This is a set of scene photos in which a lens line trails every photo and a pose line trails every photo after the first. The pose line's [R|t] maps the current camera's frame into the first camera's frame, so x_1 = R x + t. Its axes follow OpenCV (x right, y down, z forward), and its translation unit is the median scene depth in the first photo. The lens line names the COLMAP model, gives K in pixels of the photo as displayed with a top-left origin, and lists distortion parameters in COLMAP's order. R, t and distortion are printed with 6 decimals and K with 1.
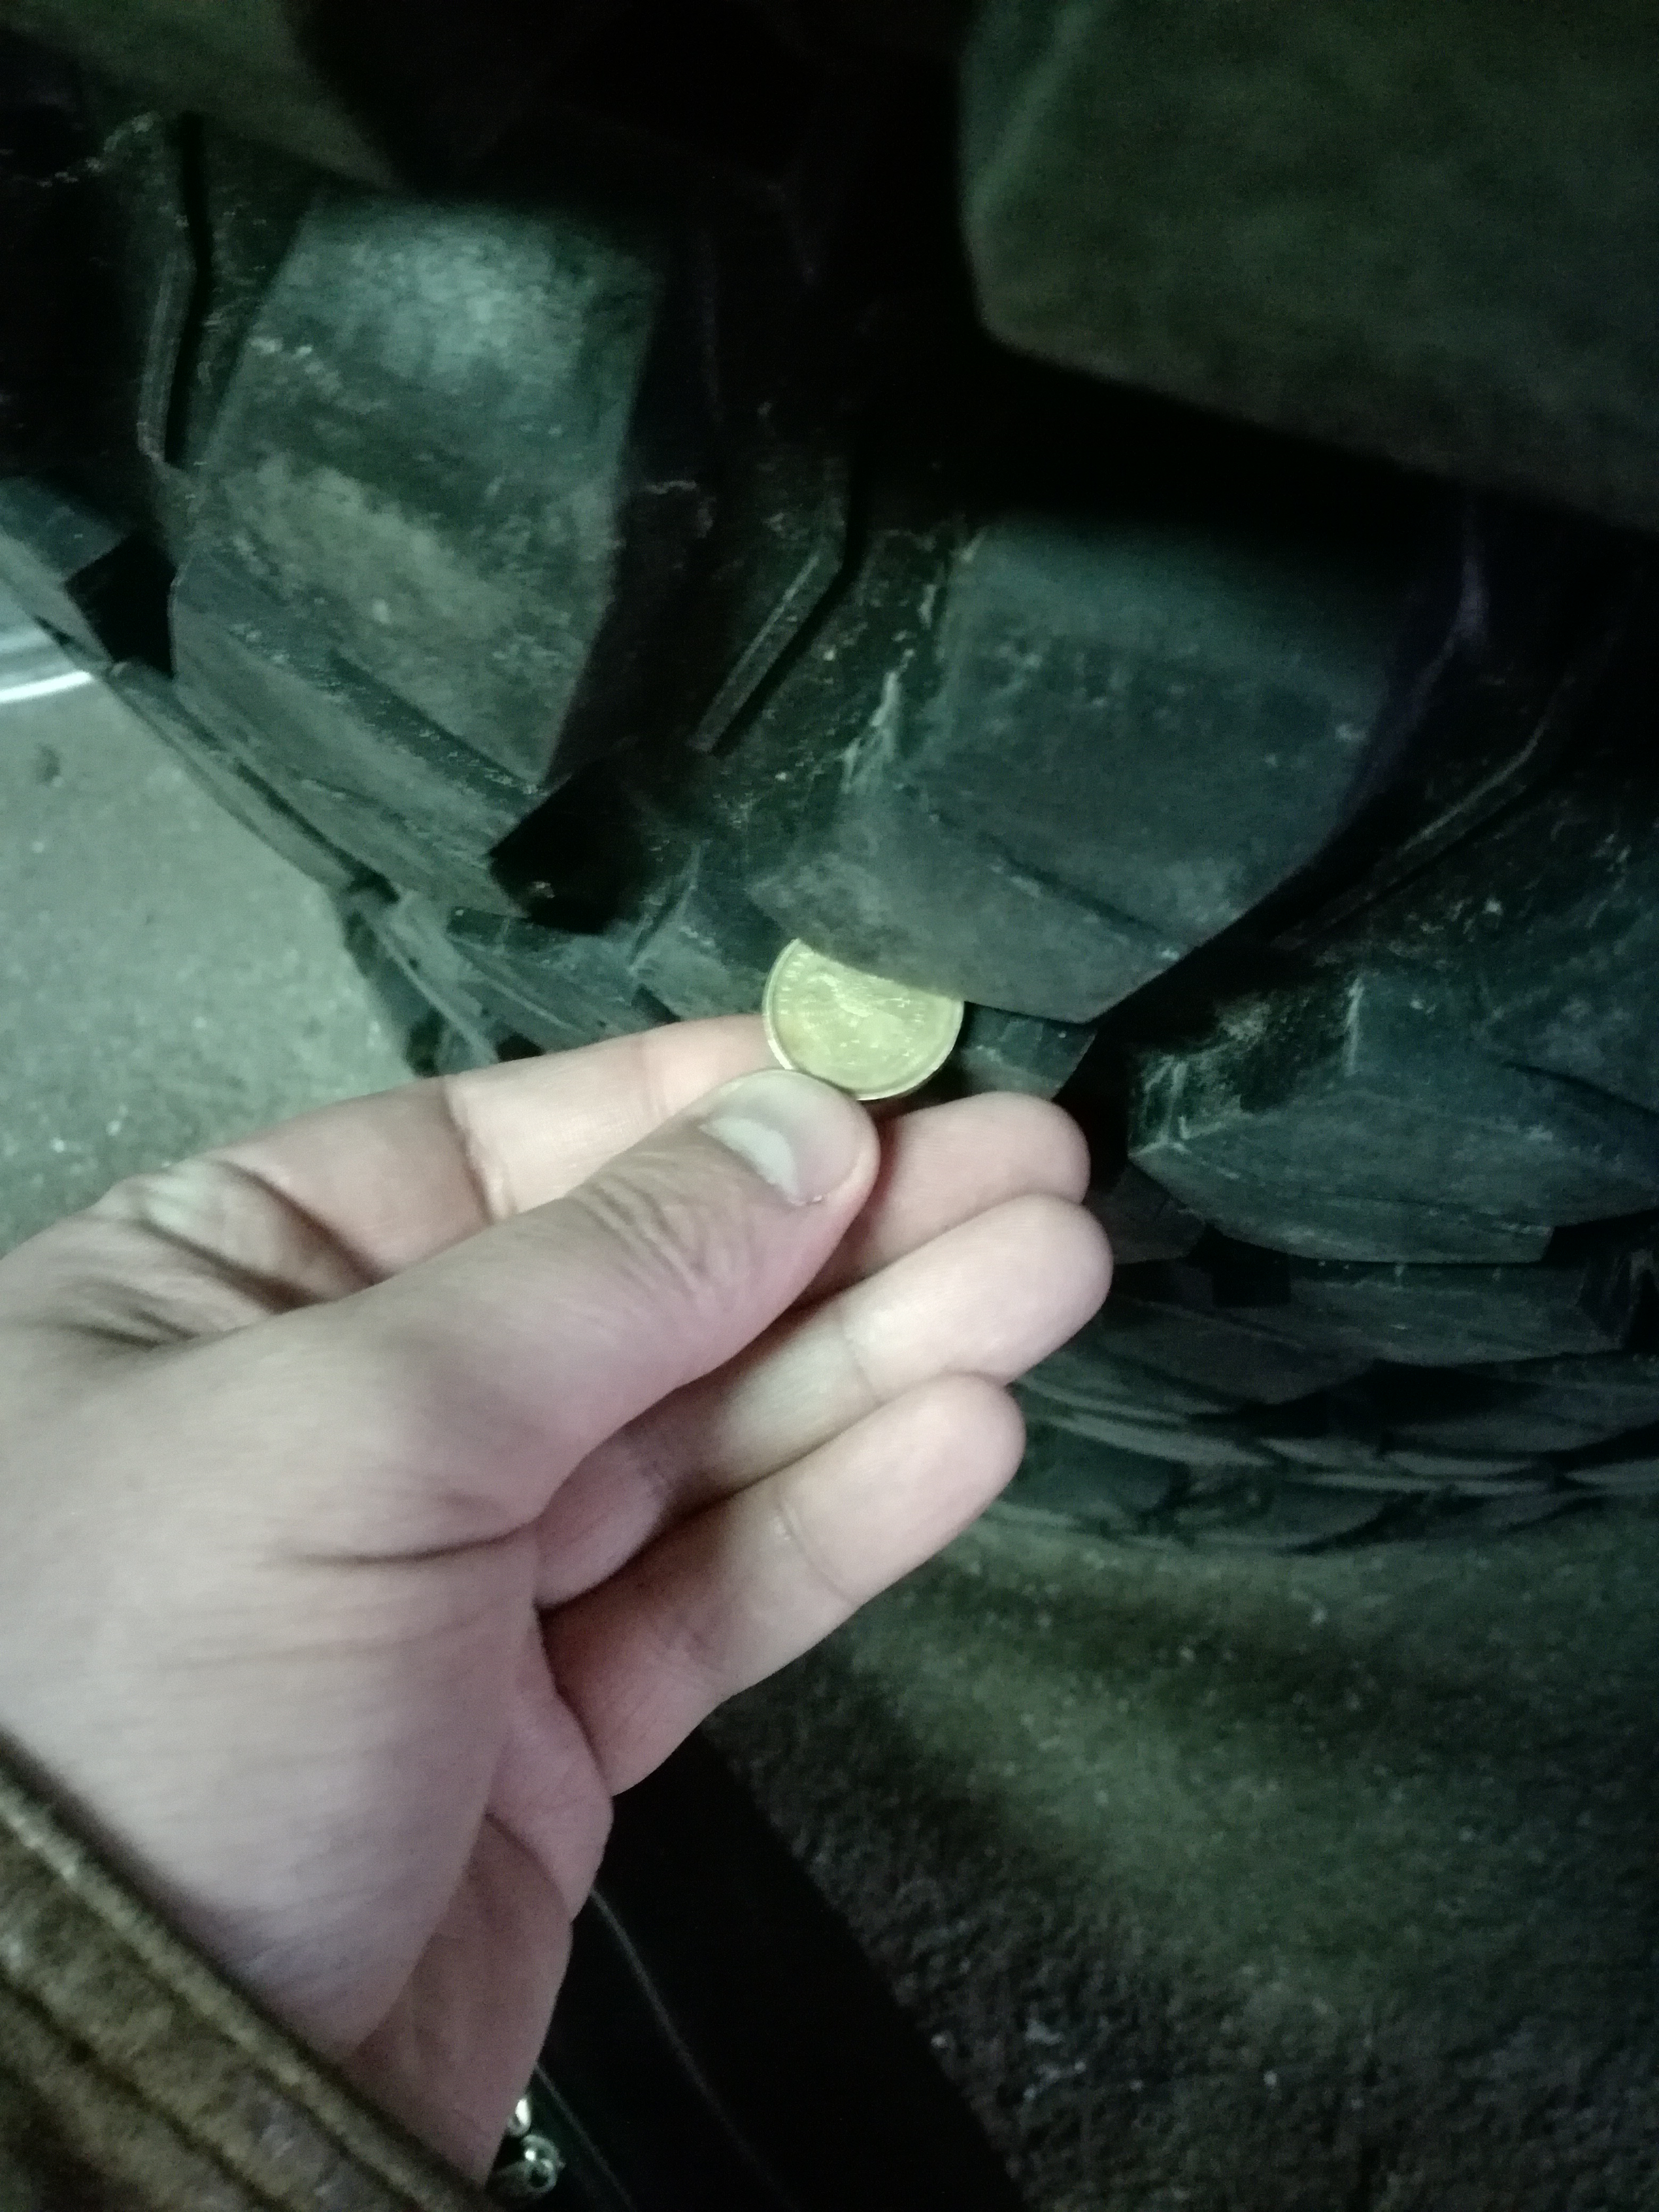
lens RADIAL K [[1960.2, 0, 829.5], [0, 1960.2, 1106.0], [0, 0, 1]] dist [0.064101, -0.000802]
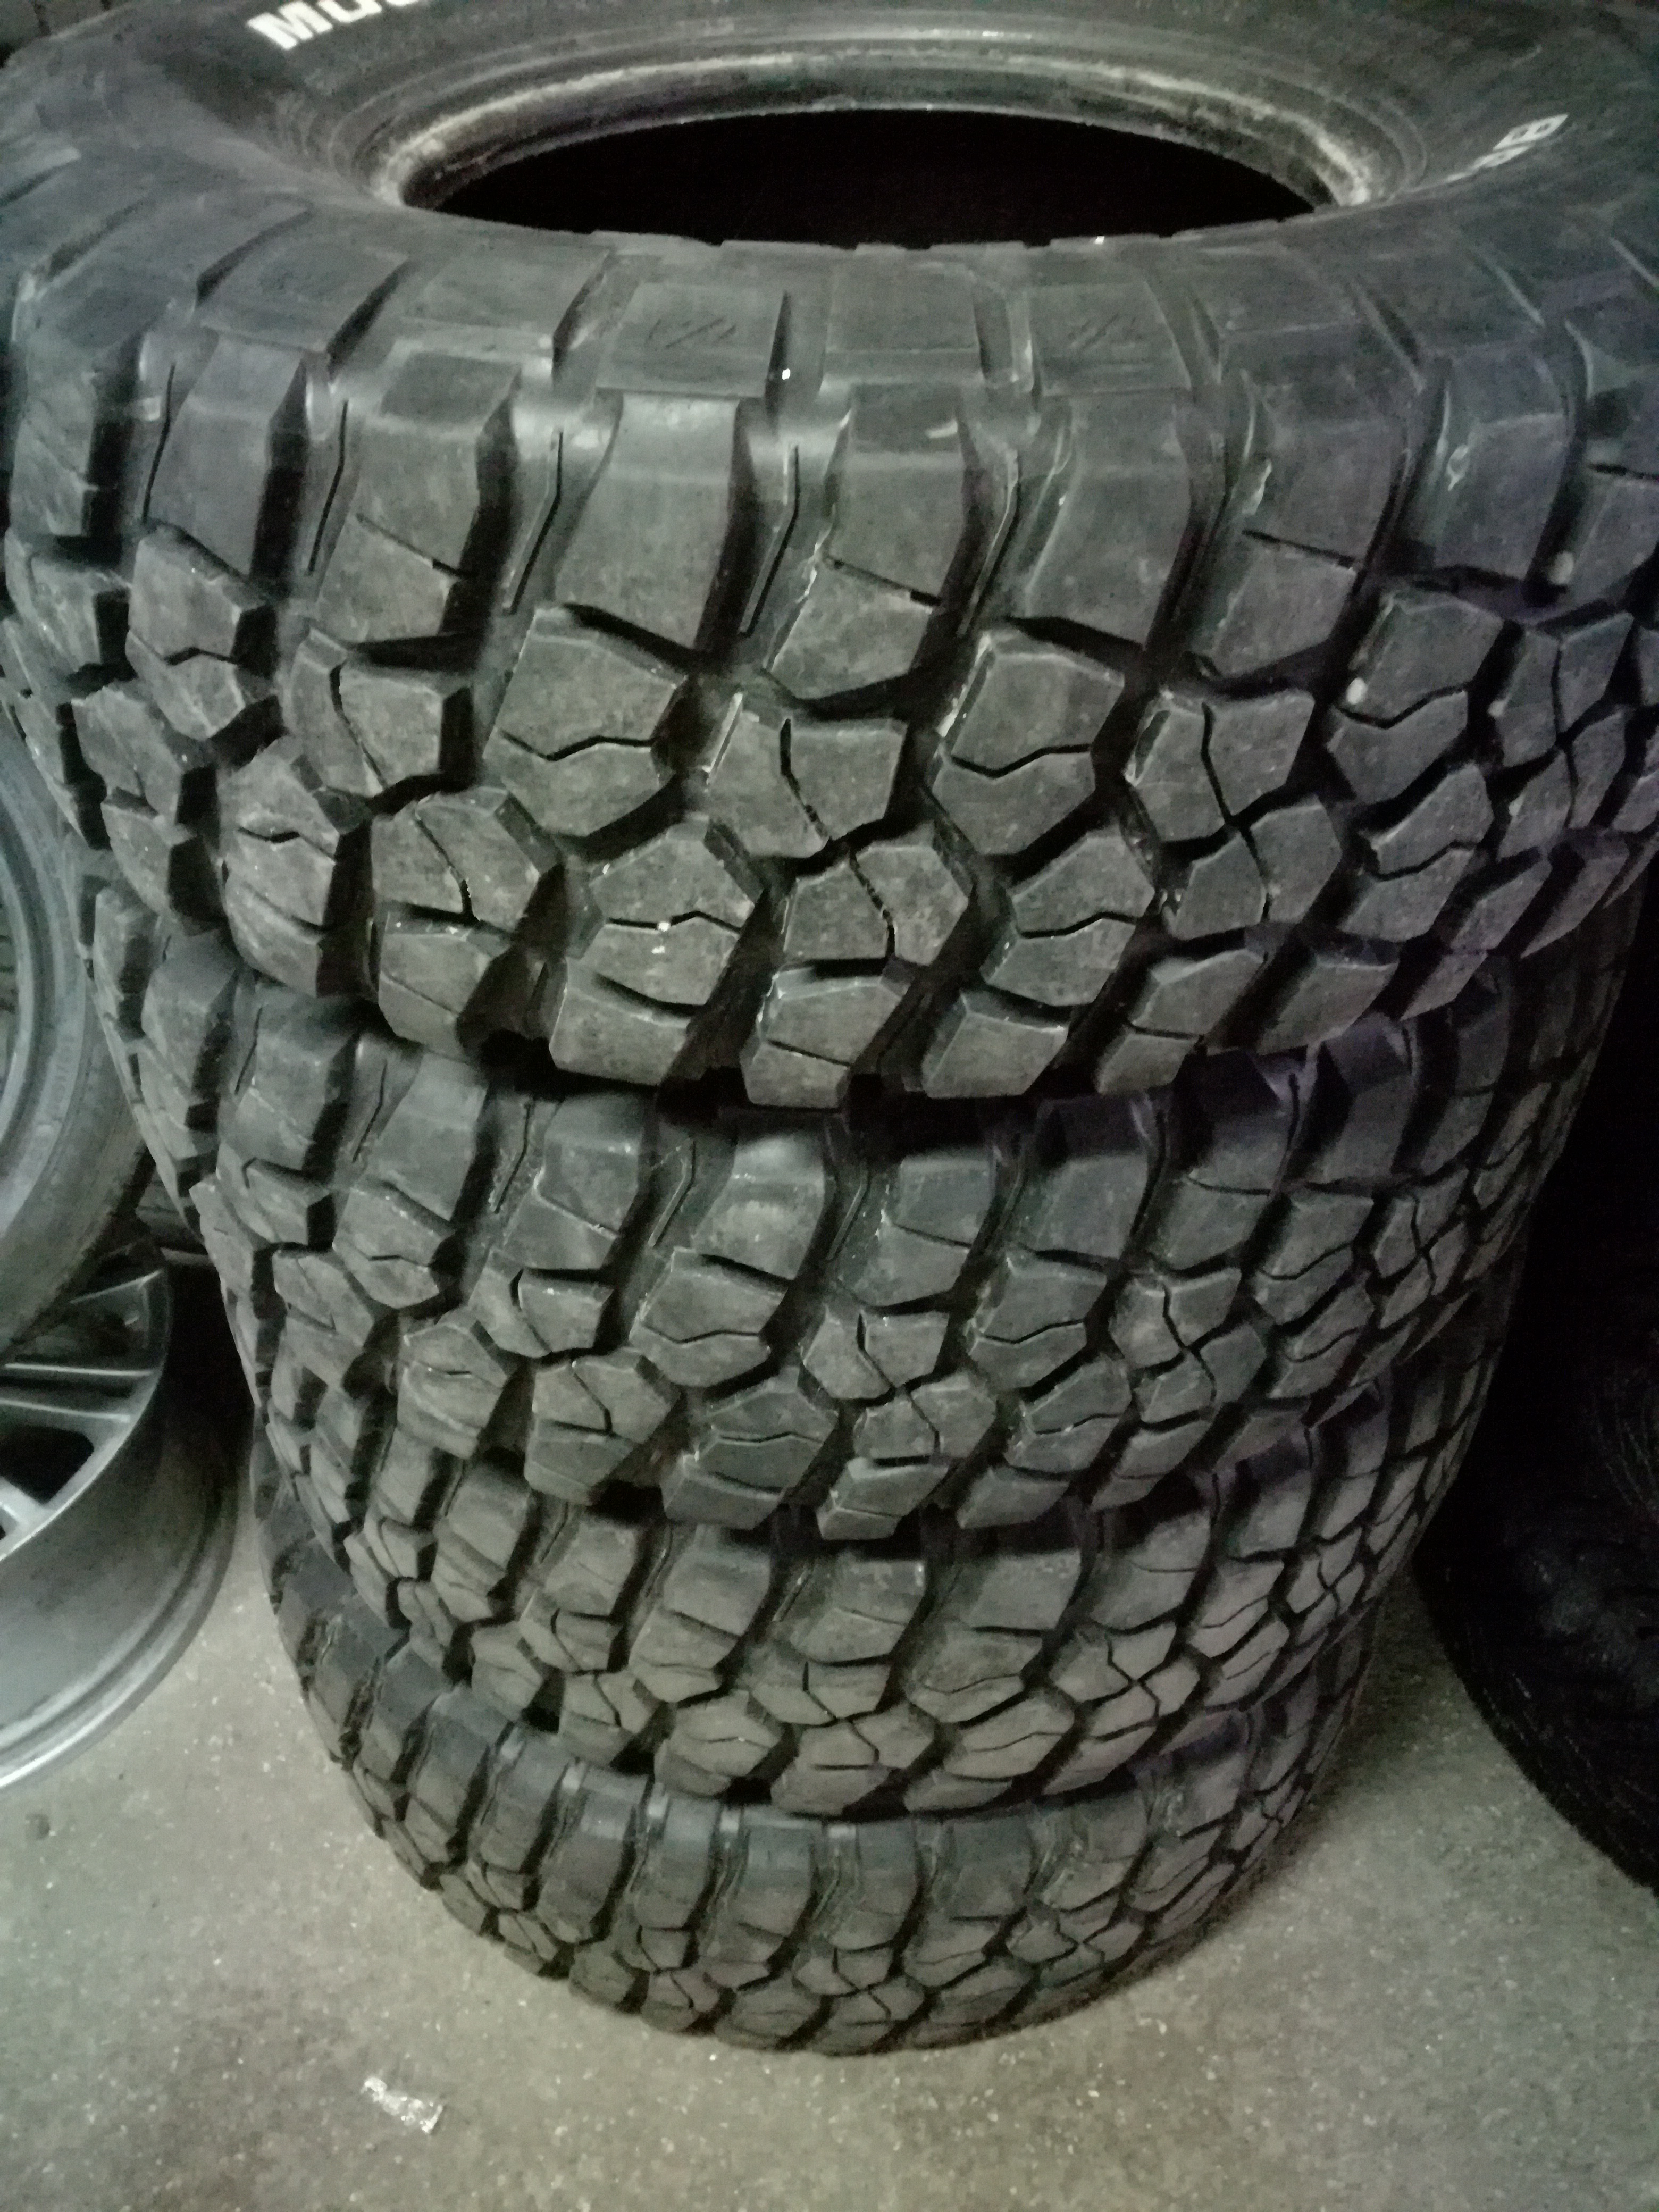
lens RADIAL K [[1960.2, 0, 829.5], [0, 1960.2, 1106.0], [0, 0, 1]] dist [0.064101, -0.000802]
pose [[0.917761, -0.243152, 0.313995, -0.228963], [0.370597, 0.808537, -0.457085, 0.253766], [-0.142735, 0.535860, 0.832154, -0.448218]]
